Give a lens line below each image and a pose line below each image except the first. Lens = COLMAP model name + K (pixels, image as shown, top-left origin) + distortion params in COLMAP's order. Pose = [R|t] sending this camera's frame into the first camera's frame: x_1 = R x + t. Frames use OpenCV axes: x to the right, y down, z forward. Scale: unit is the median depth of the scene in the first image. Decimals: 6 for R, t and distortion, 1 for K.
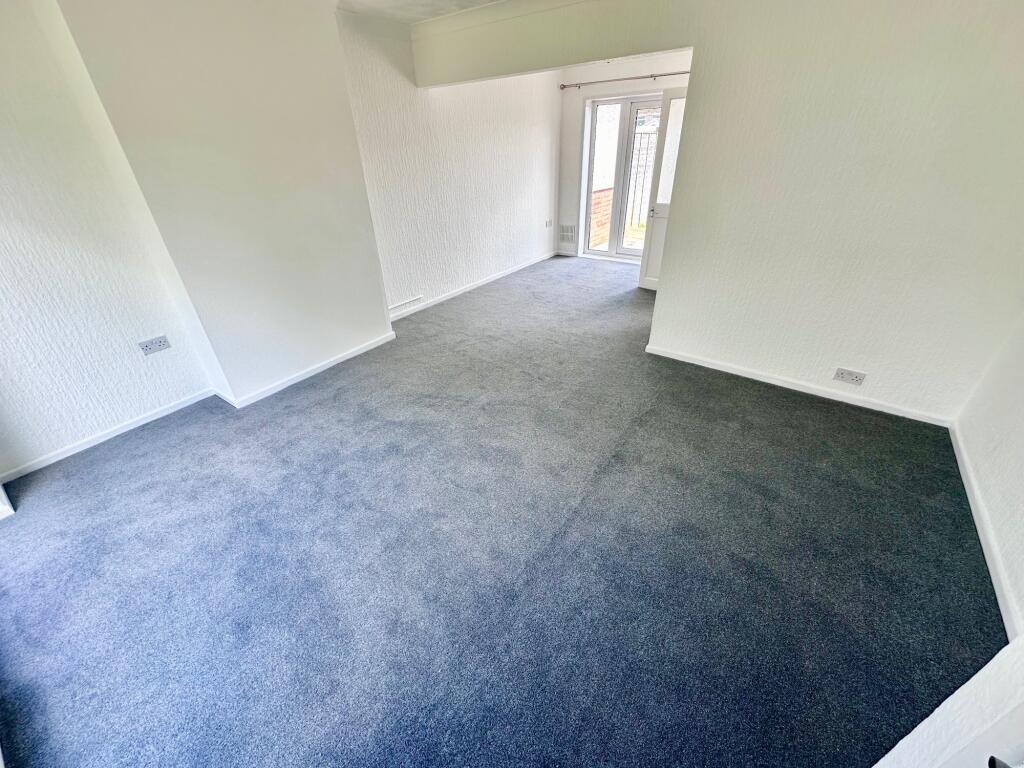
lens RADIAL K [[404.9, 0, 512.0], [0, 404.9, 384.0], [0, 0, 1]] dist [-0.007829, 0.000471]
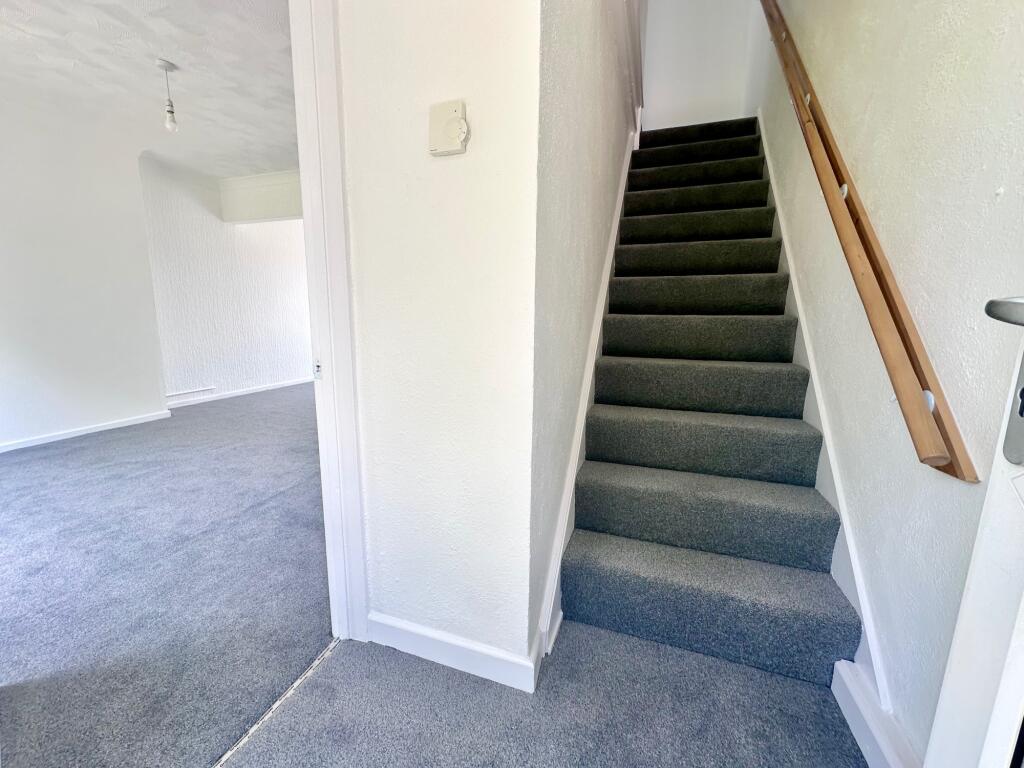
lens RADIAL K [[404.9, 0, 512.0], [0, 404.9, 384.0], [0, 0, 1]] dist [-0.007829, 0.000471]
pose [[0.953981, -0.007187, 0.299781, 0.168165], [0.115870, 0.930899, -0.346412, 0.190645], [-0.276576, 0.365206, 0.888893, -0.126927]]
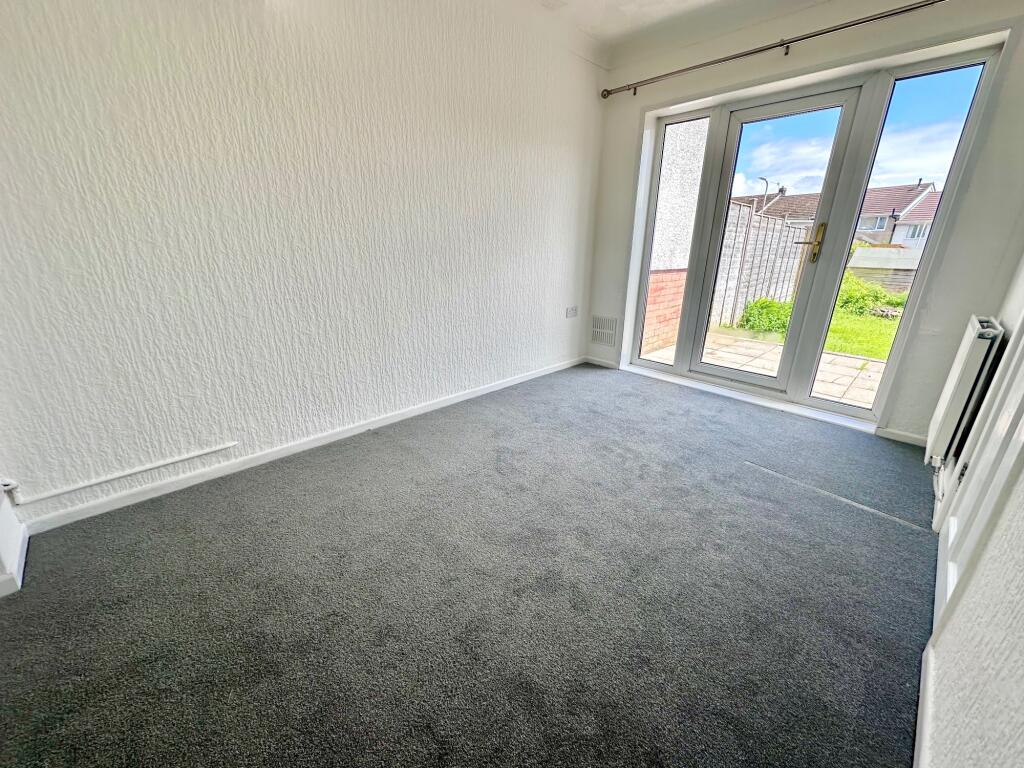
lens RADIAL K [[404.9, 0, 512.0], [0, 404.9, 384.0], [0, 0, 1]] dist [-0.007829, 0.000471]
pose [[0.985625, 0.090631, -0.142581, 0.112303], [-0.117427, 0.974254, -0.192460, -0.194303], [0.121467, 0.206436, 0.970891, 0.497908]]
